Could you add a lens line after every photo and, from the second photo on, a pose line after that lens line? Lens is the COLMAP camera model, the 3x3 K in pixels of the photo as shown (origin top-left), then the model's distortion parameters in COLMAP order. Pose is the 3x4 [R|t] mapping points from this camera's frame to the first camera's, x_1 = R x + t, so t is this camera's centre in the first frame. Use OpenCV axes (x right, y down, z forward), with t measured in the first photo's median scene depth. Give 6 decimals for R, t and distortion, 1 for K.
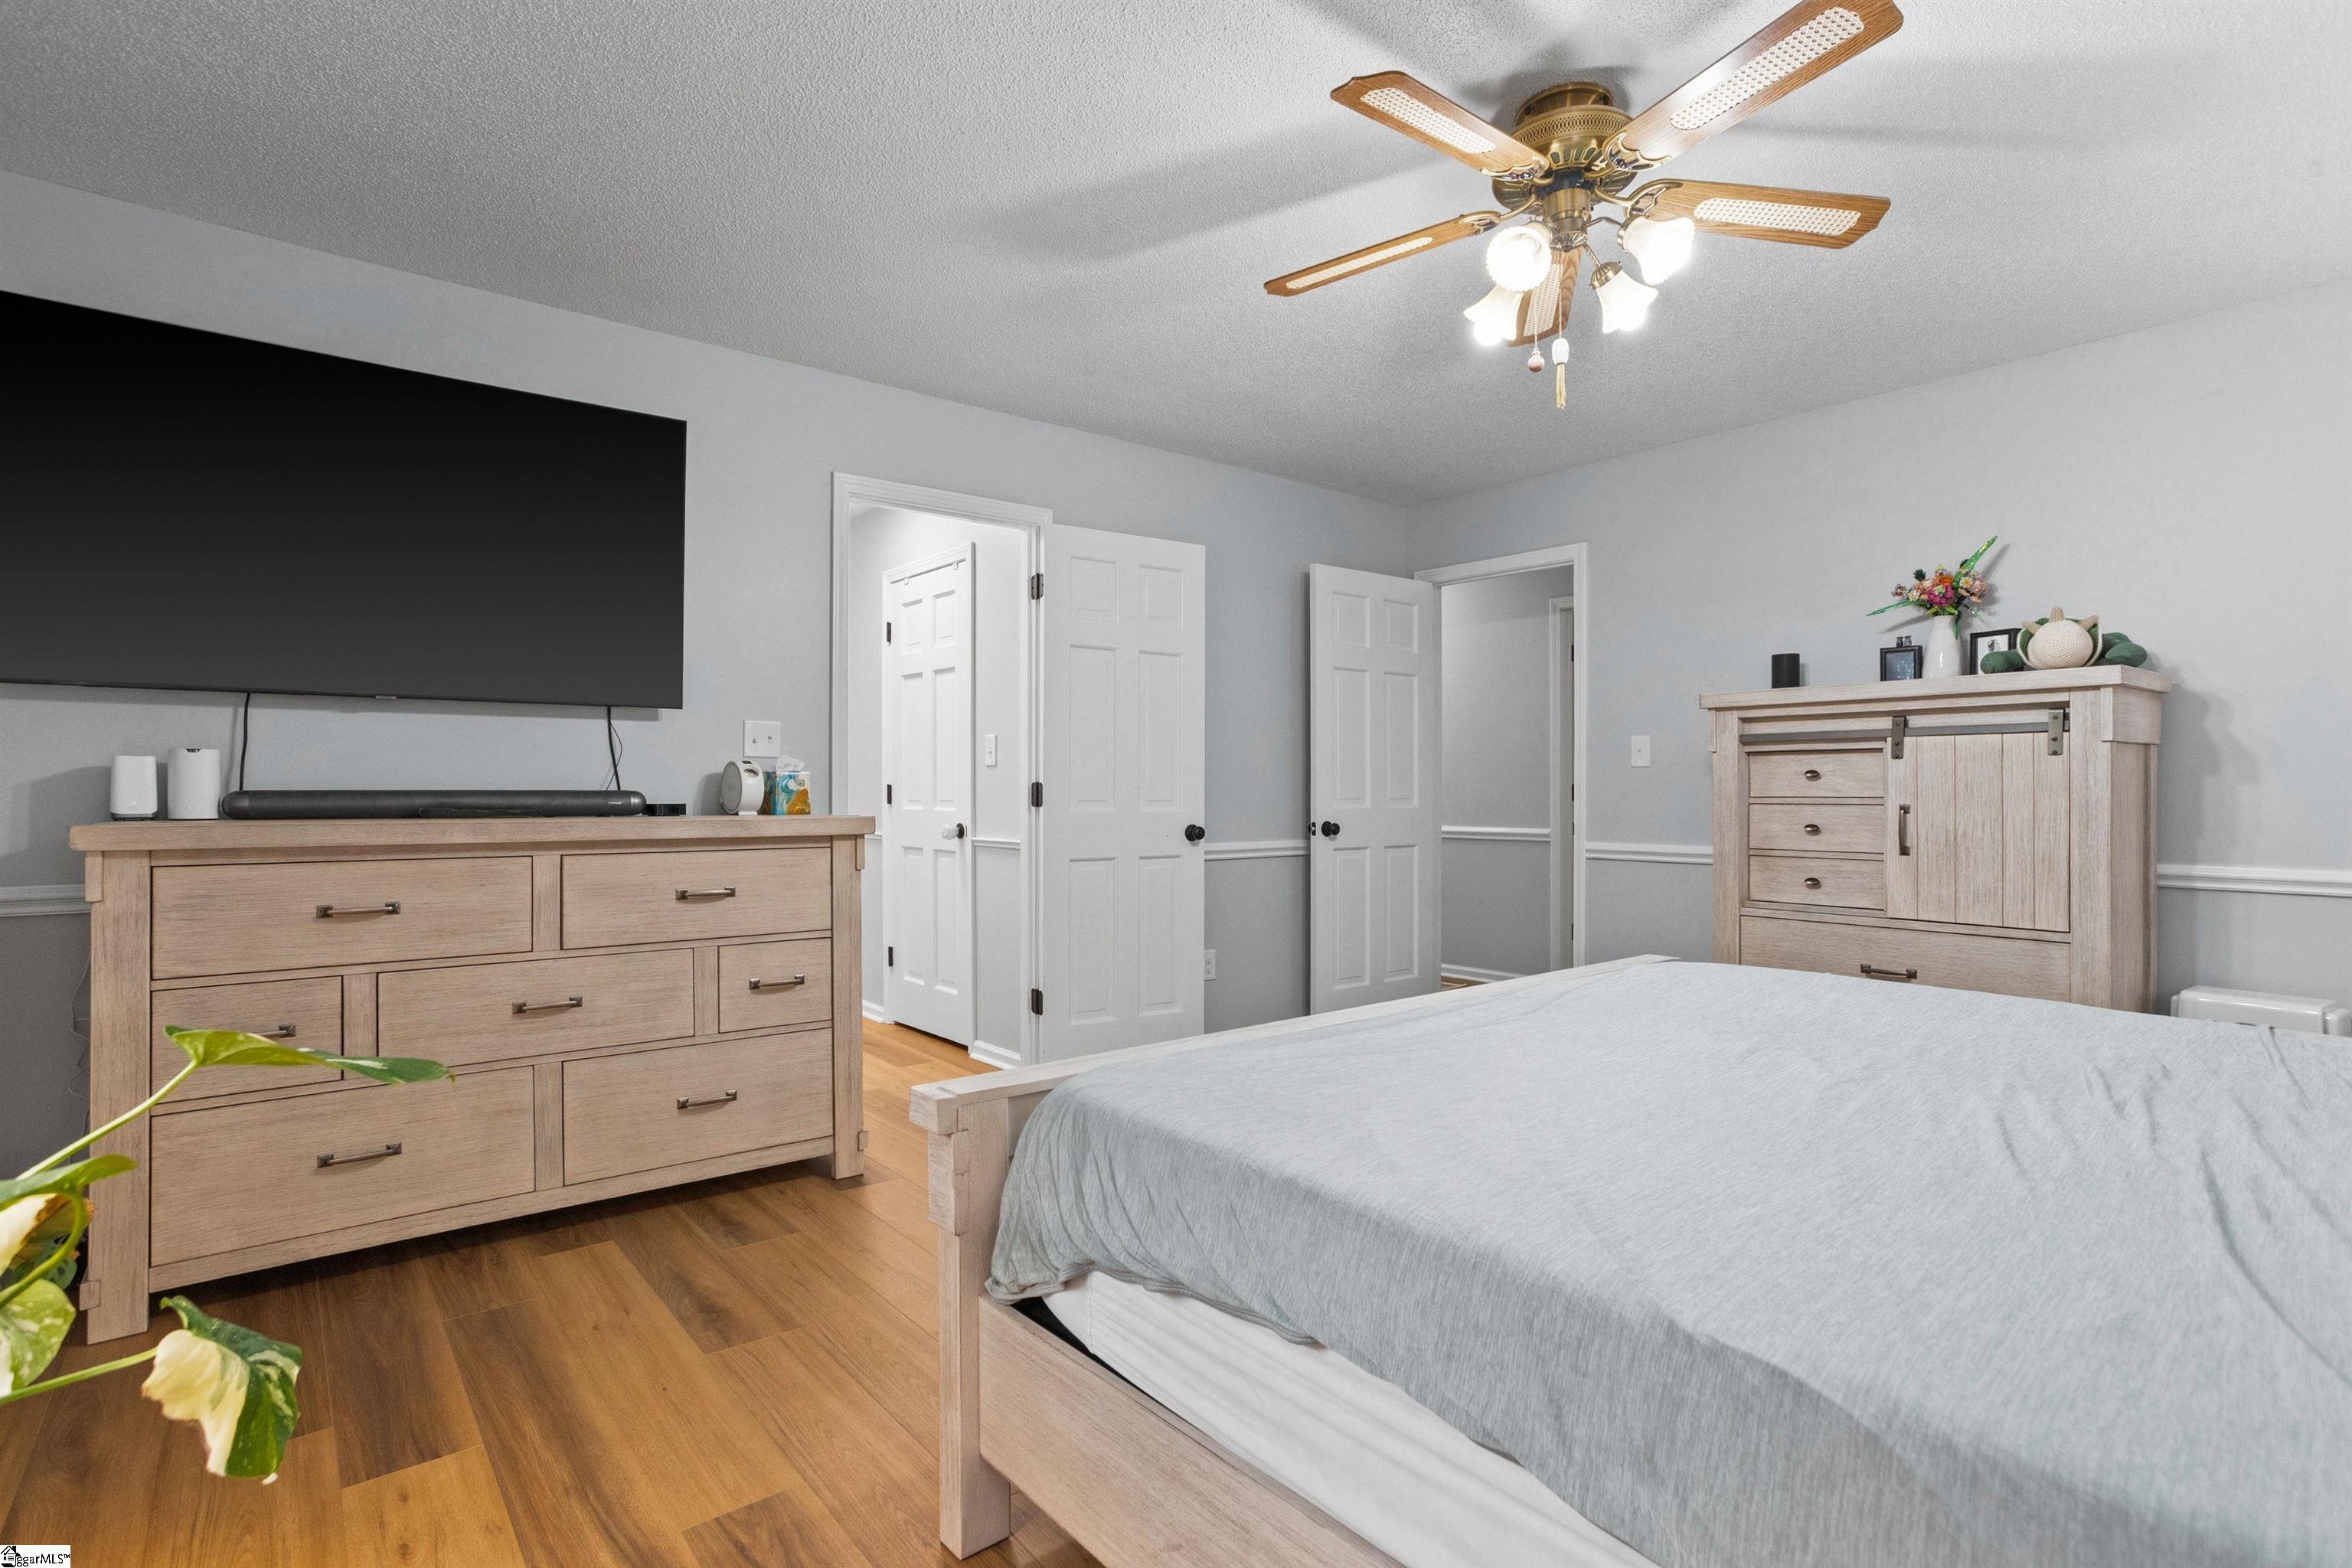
lens RADIAL K [[1161.5, 0, 1168.4], [0, 1161.5, 786.1], [0, 0, 1]] dist [-0.004087, 0.000448]
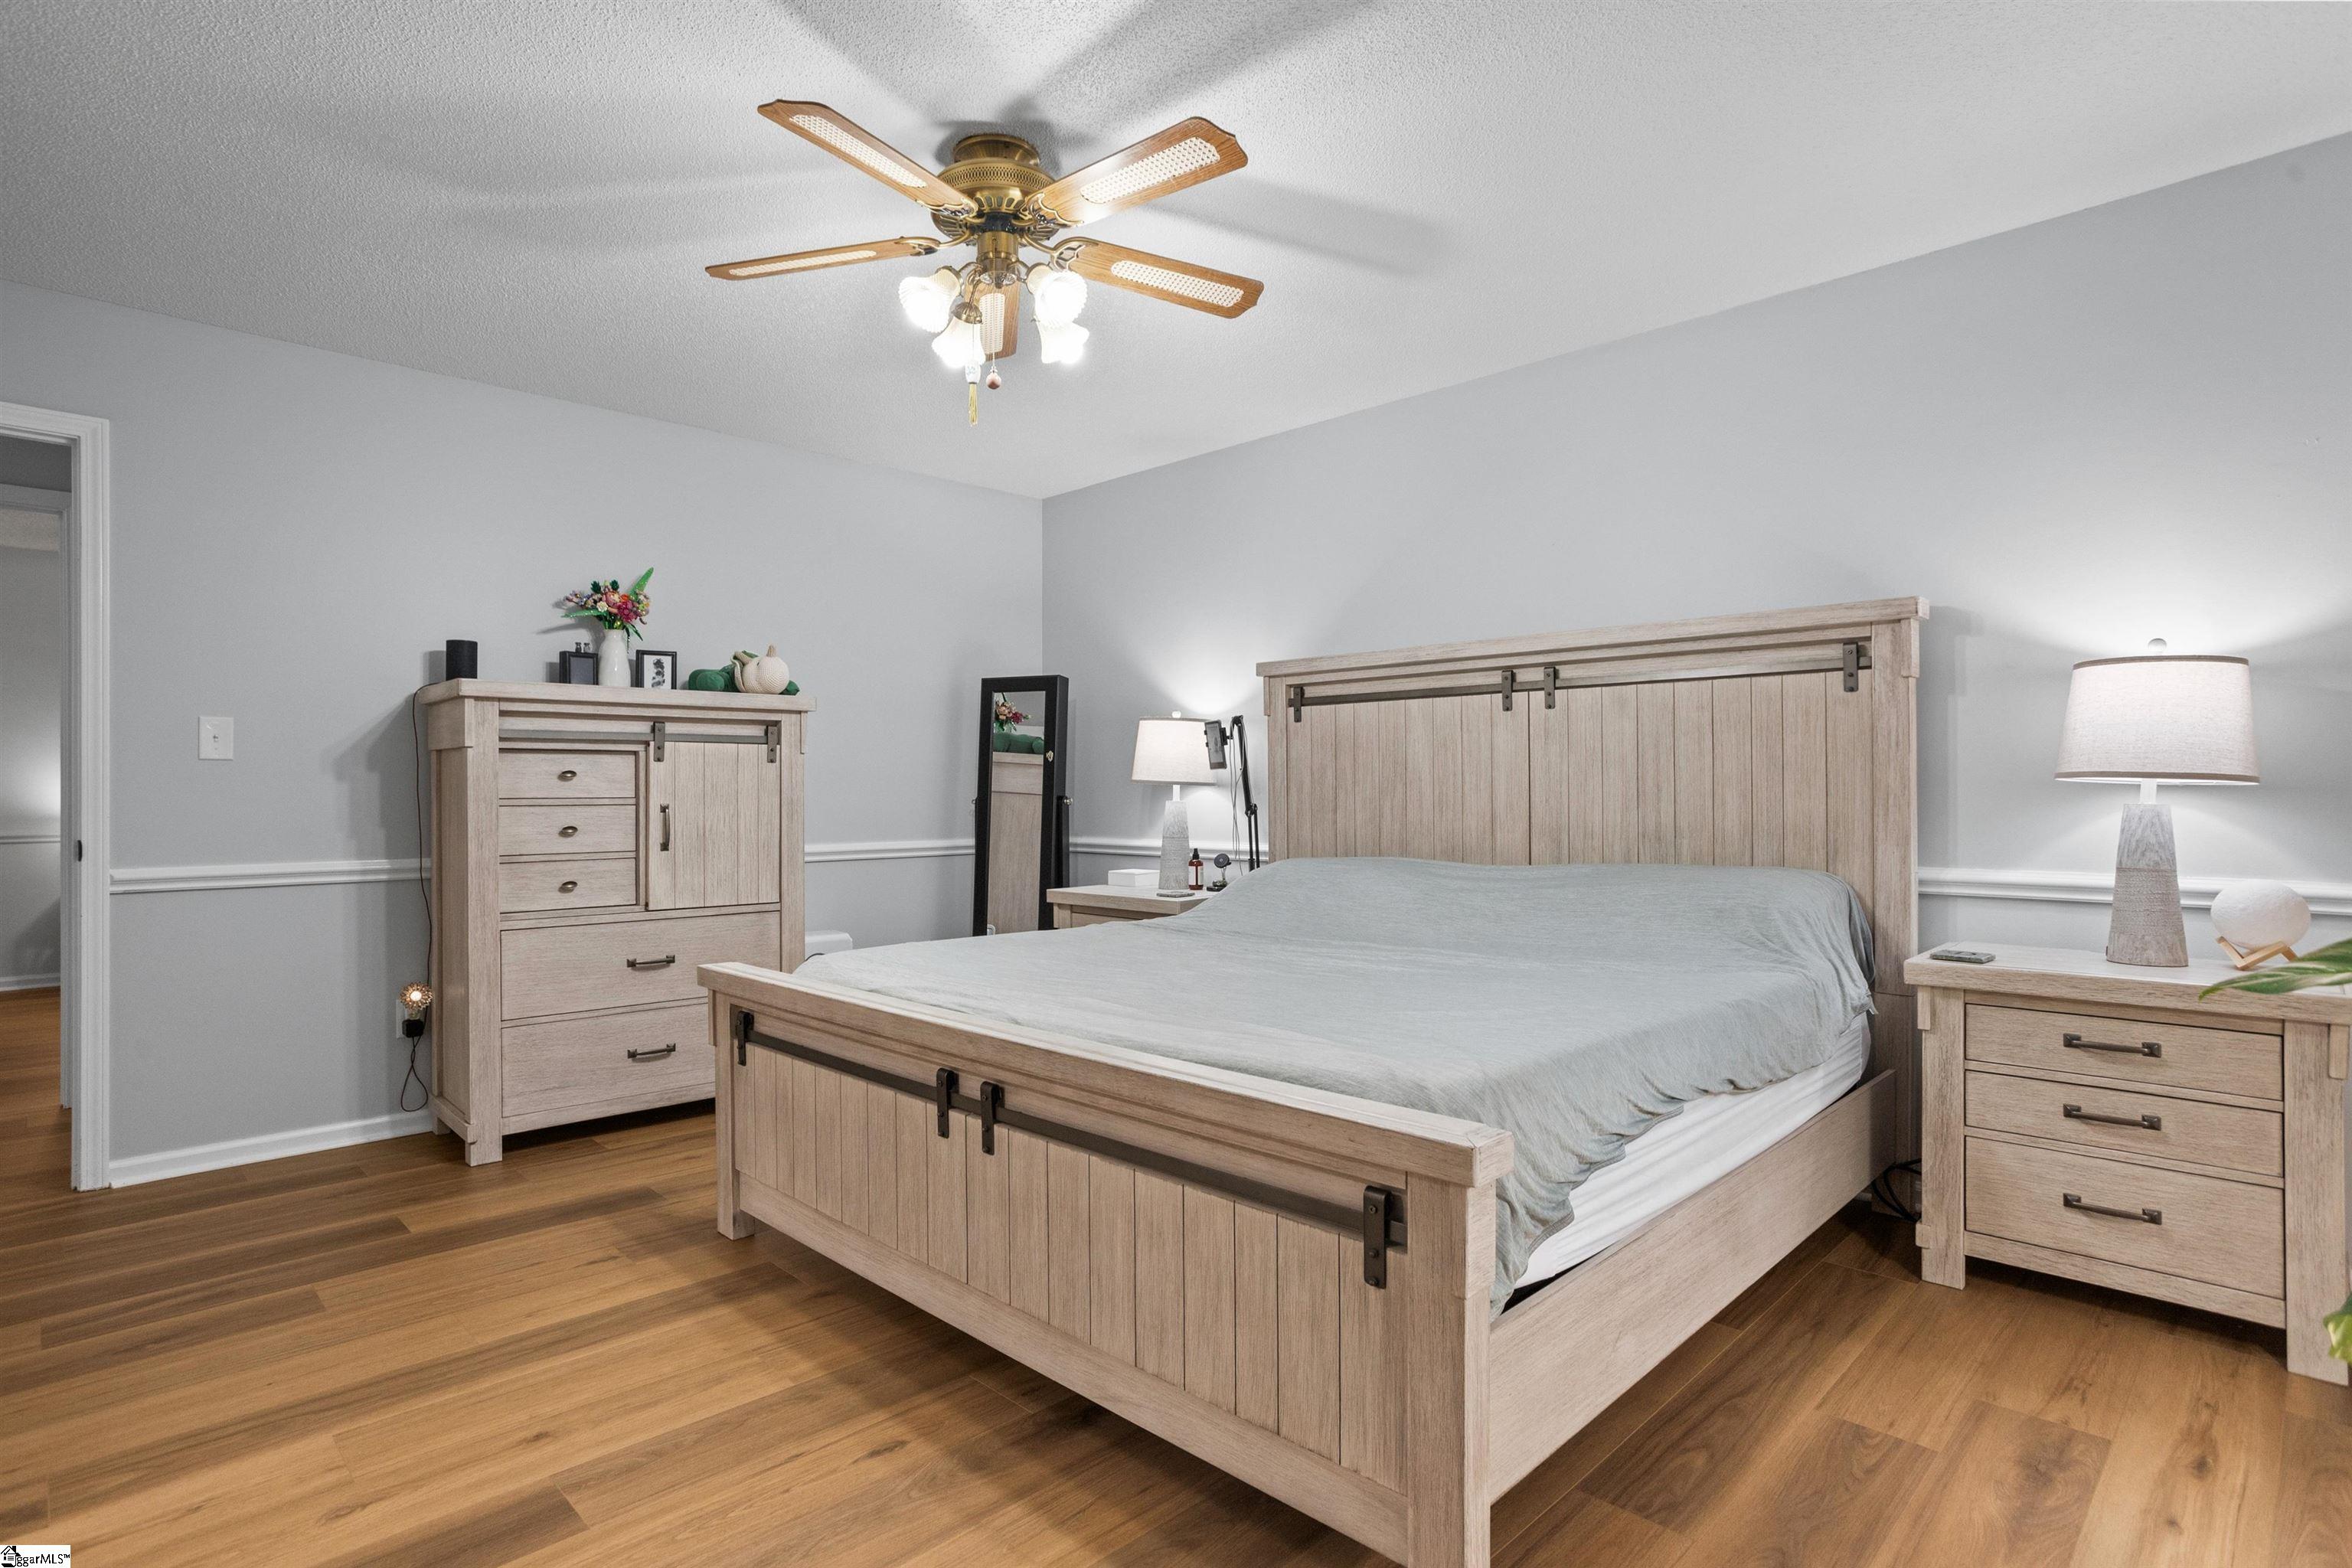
lens RADIAL K [[1207.1, 0, 1169.2], [0, 1207.1, 791.0], [0, 0, 1]] dist [-0.002929, -0.000103]
pose [[-0.090899, 0.006710, 0.995837, -0.501662], [0.000956, 0.999977, -0.006651, 0.011013], [-0.995860, 0.000348, -0.090904, 0.597725]]
